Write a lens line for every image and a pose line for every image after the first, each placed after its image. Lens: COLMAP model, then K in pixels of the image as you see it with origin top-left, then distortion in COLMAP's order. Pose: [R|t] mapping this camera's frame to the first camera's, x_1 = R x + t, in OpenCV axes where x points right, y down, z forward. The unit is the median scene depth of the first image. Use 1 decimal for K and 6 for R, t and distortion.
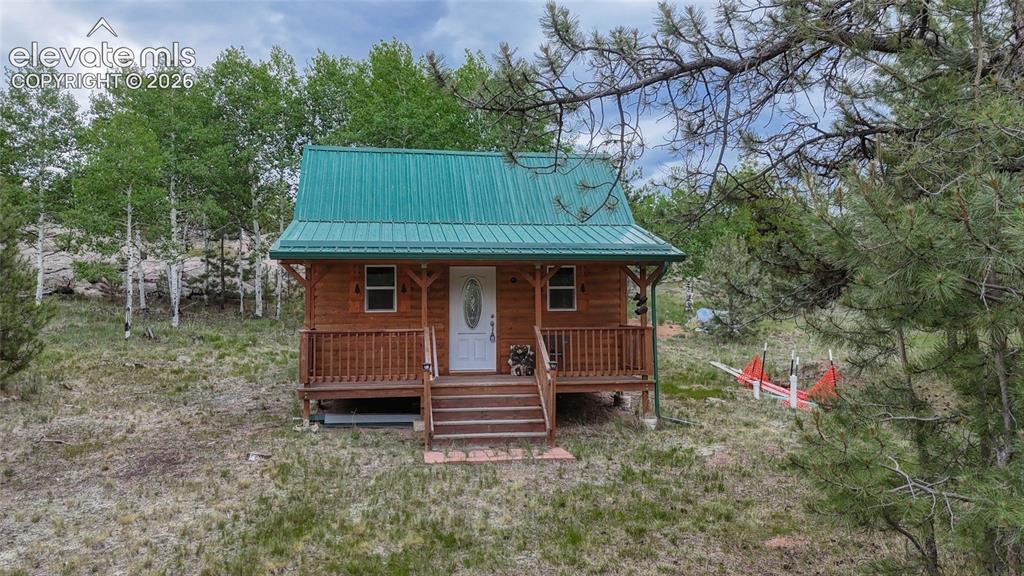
lens RADIAL K [[741.0, 0, 512.0], [0, 741.0, 288.0], [0, 0, 1]] dist [0.098311, -0.127187]
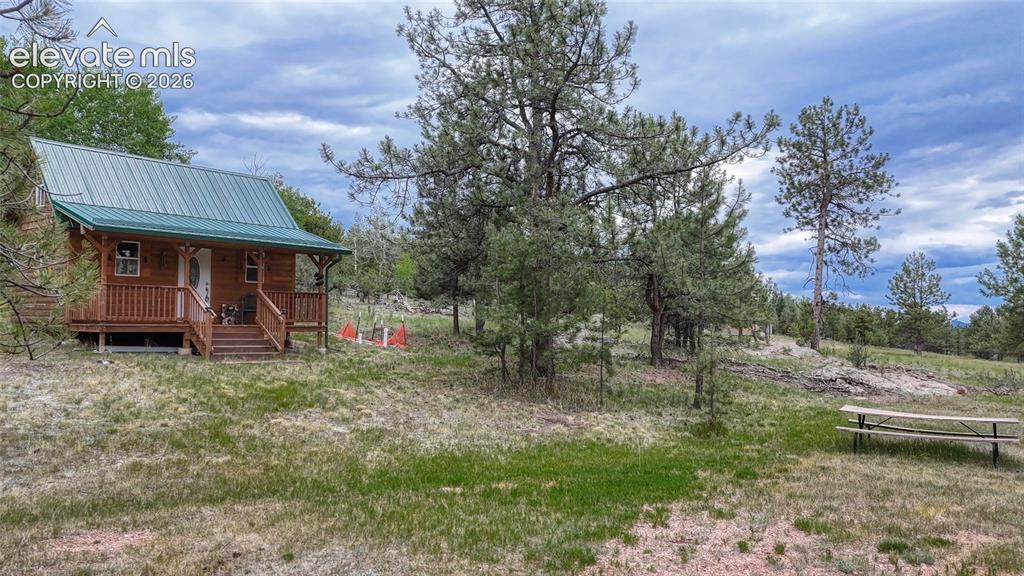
lens RADIAL K [[741.0, 0, 512.0], [0, 741.0, 288.0], [0, 0, 1]] dist [0.098311, -0.127187]
pose [[0.758893, 0.044950, 0.649662, -0.567180], [-0.031863, 0.998983, -0.031899, 0.080504], [-0.650435, 0.003508, 0.759554, -0.518422]]
